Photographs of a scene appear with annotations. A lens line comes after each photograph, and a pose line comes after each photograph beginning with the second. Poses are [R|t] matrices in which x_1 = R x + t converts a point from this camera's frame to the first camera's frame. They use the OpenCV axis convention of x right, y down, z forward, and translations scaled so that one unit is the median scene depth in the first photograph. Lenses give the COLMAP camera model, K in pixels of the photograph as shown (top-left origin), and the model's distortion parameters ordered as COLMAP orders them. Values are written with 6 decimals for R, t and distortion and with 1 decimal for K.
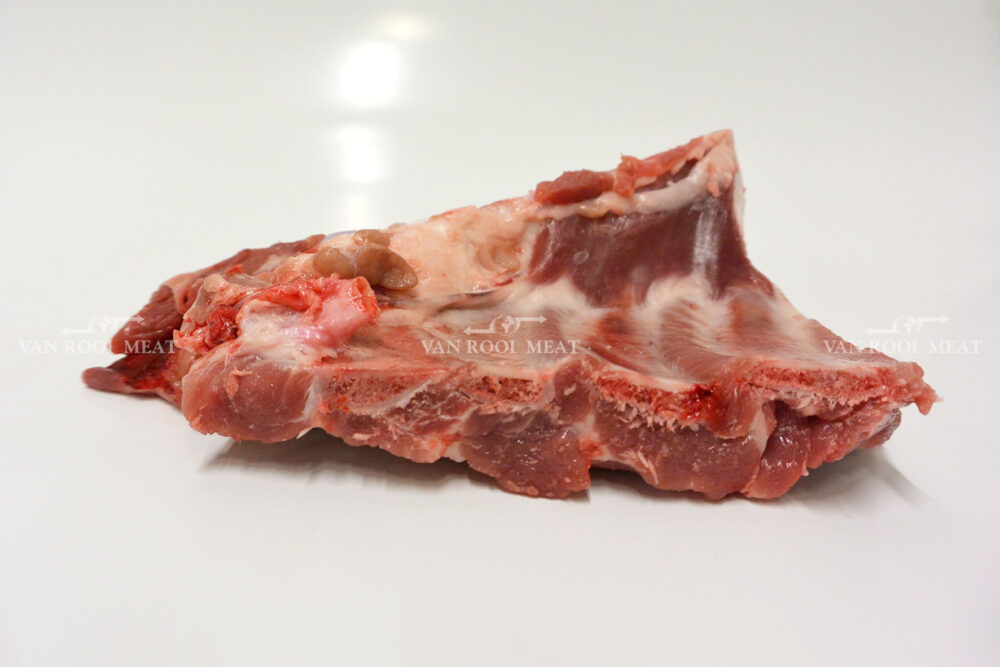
lens RADIAL K [[718.4, 0, 468.5], [0, 718.4, 335.9], [0, 0, 1]] dist [-0.000986, 0.001677]
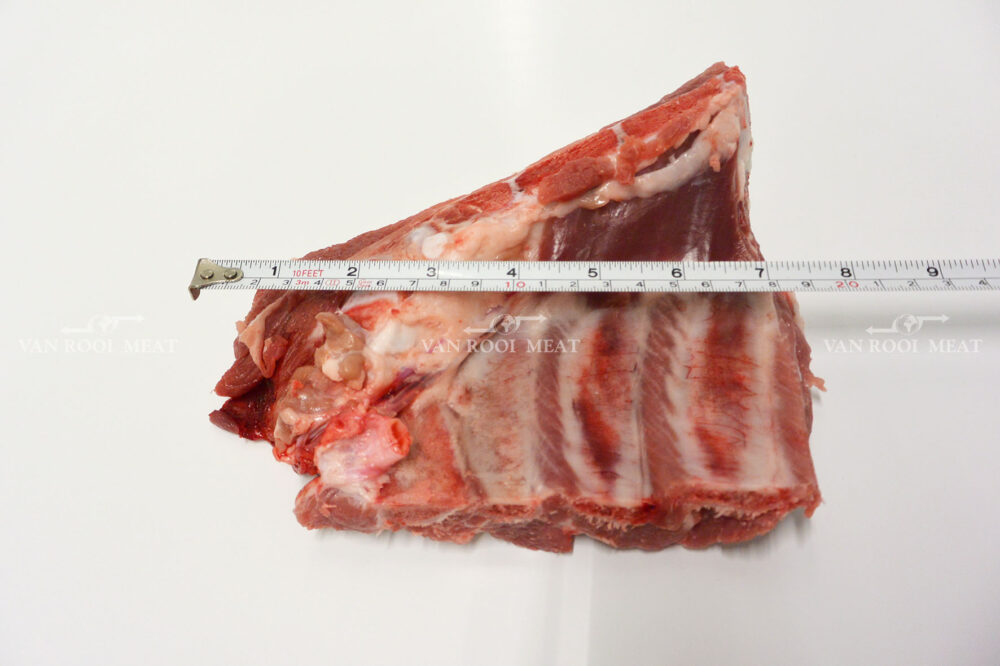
lens RADIAL K [[718.4, 0, 468.5], [0, 718.4, 335.4], [0, 0, 1]] dist [-0.000986, 0.001677]
pose [[0.989869, -0.070303, -0.123358, 0.132210], [0.128010, 0.817752, 0.561155, -0.787141], [0.061425, -0.571261, 0.818467, 0.010962]]
